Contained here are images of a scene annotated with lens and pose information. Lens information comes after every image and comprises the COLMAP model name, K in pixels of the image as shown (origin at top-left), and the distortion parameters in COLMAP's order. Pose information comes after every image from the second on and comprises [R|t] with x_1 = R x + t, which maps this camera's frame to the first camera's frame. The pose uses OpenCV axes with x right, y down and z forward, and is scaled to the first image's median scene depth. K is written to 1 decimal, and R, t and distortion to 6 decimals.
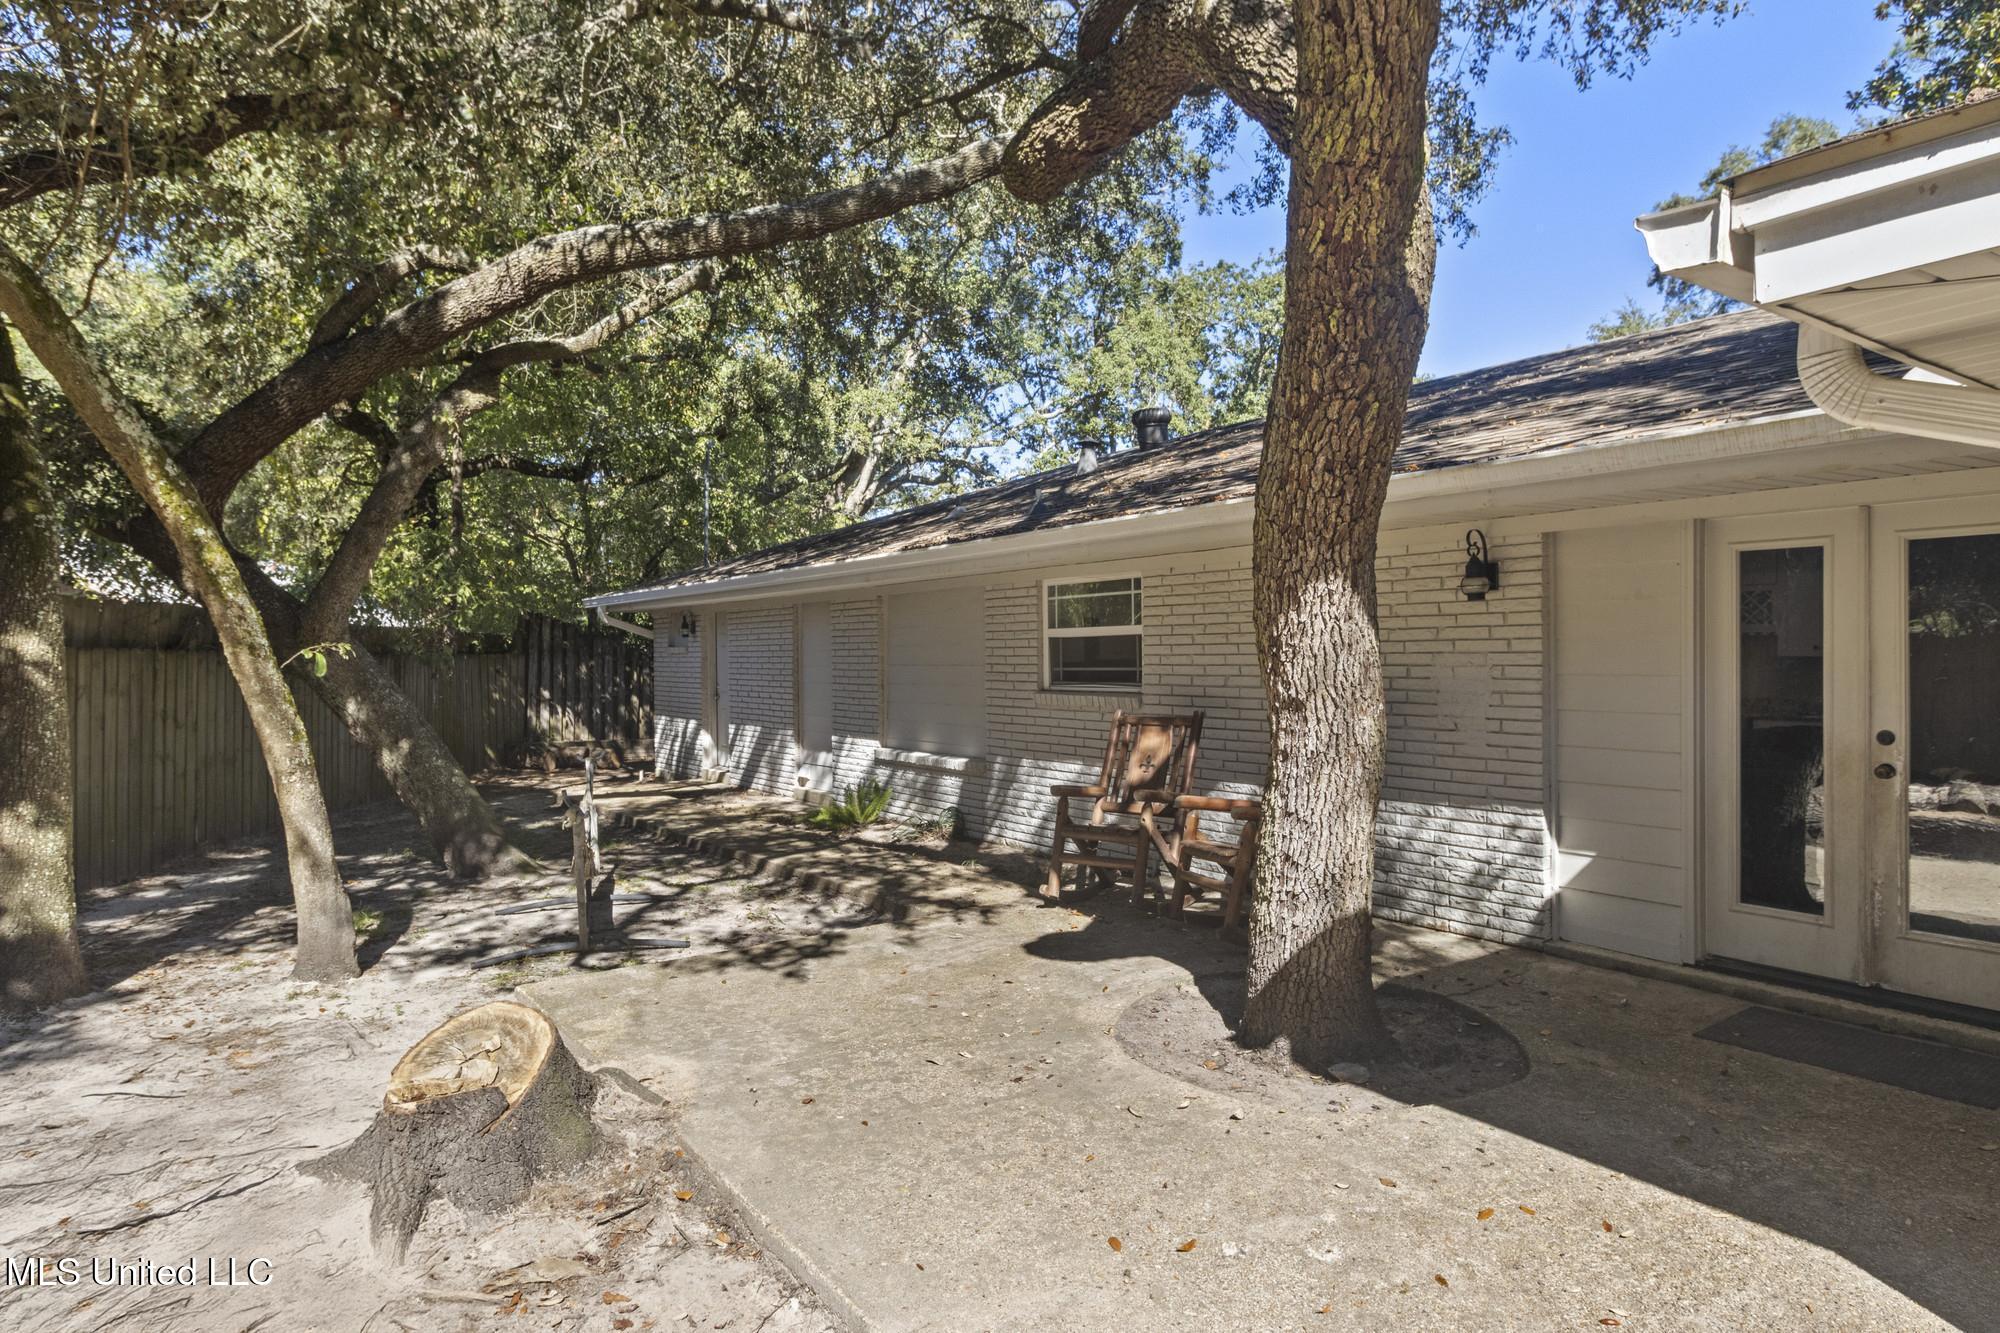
lens RADIAL K [[1103.8, 0, 1000.0], [0, 1103.8, 666.5], [0, 0, 1]] dist [0.000097, -0.000034]
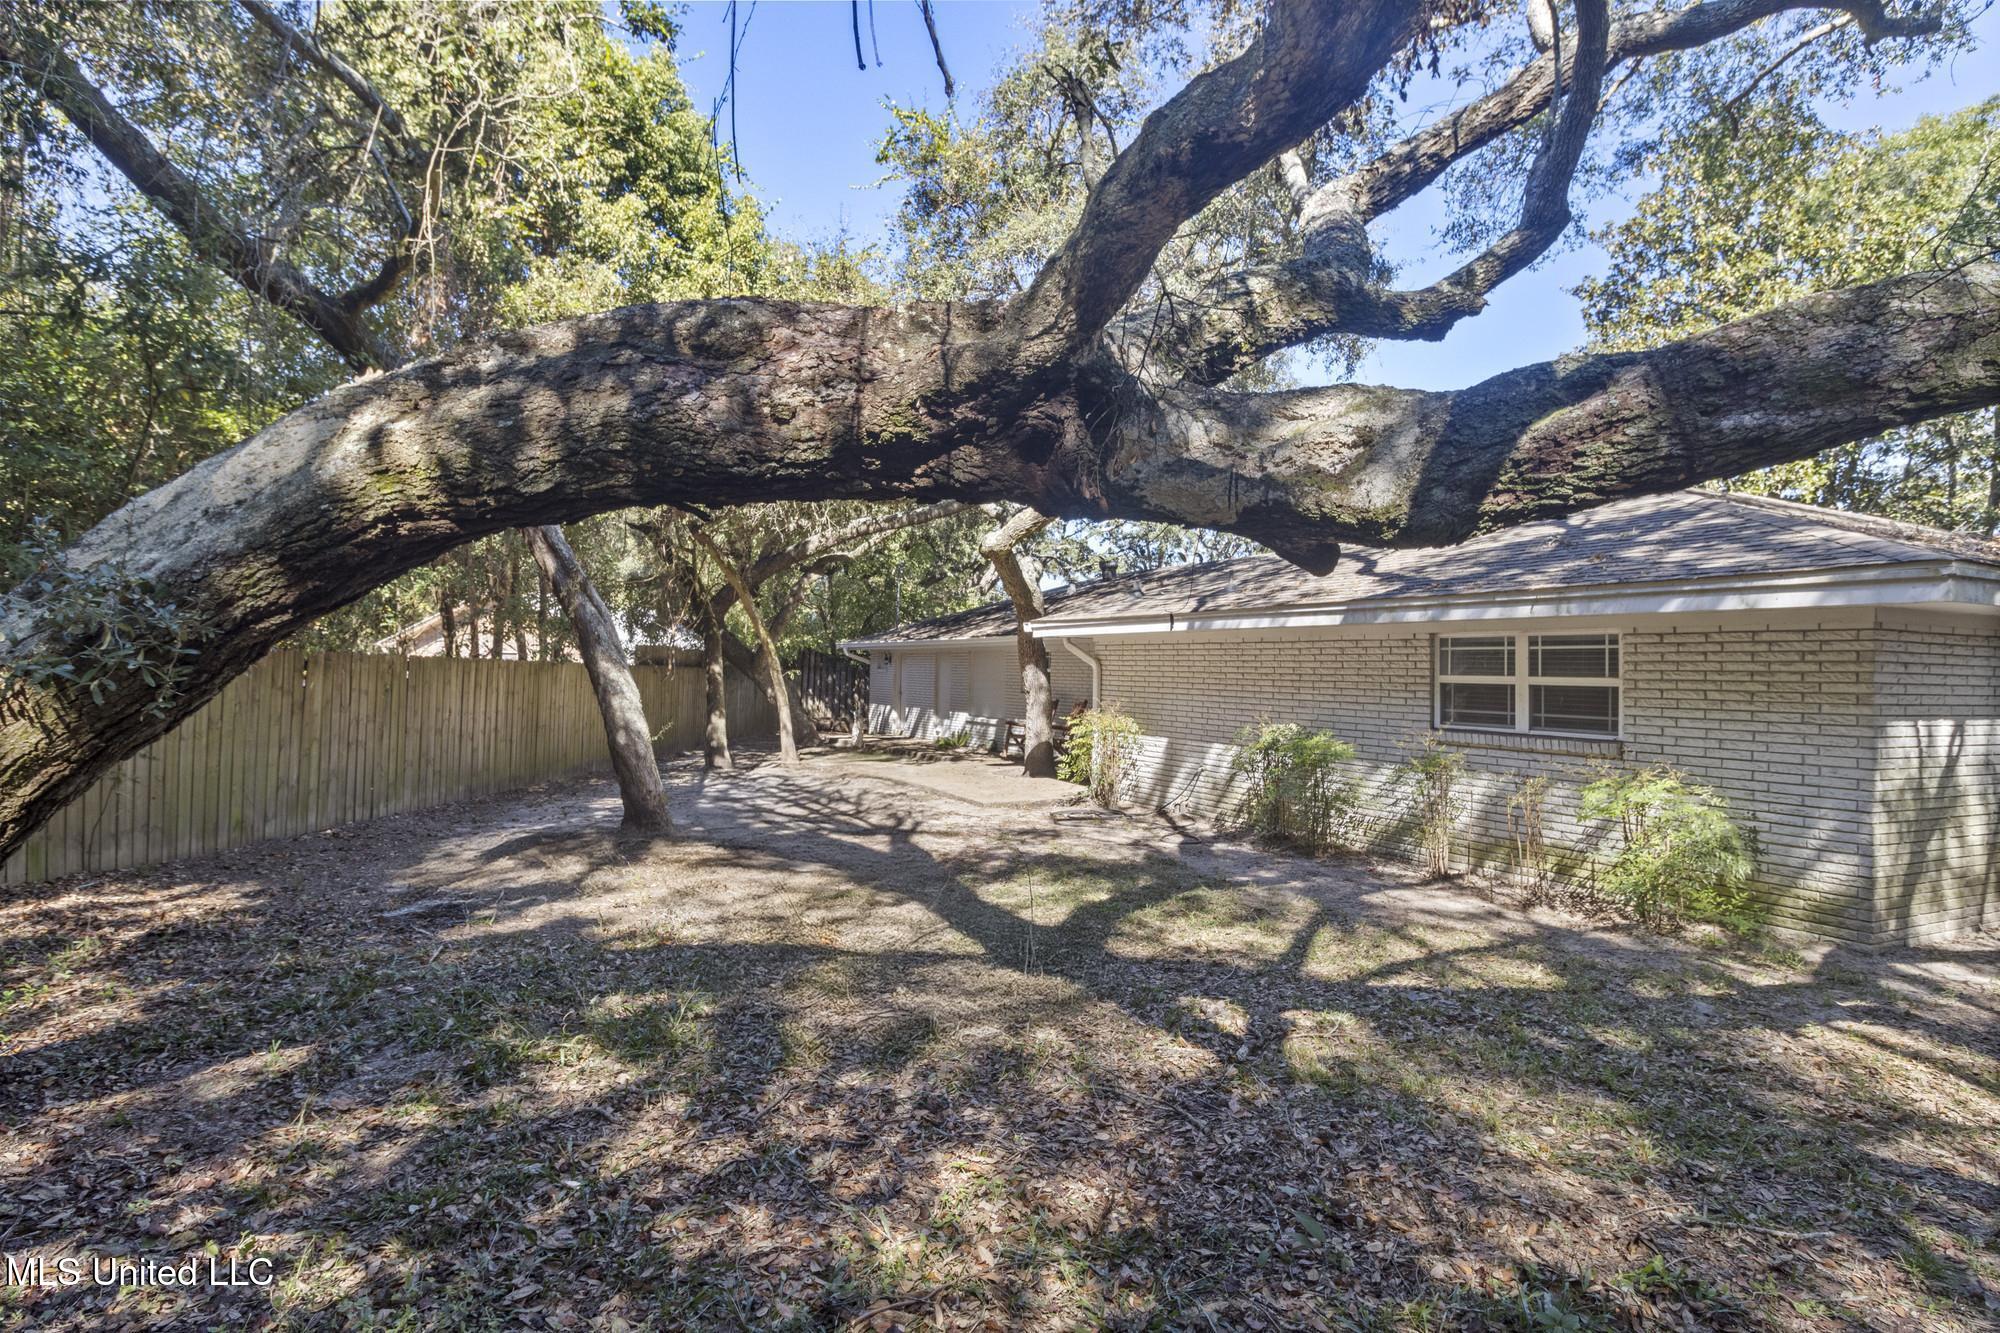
lens RADIAL K [[1103.8, 0, 1000.0], [0, 1103.8, 666.5], [0, 0, 1]] dist [0.000097, -0.000034]
pose [[0.986267, 0.027131, -0.162917, 0.329837], [-0.029681, 0.999472, -0.013243, -0.002161], [0.162472, 0.017896, 0.986551, -1.267440]]
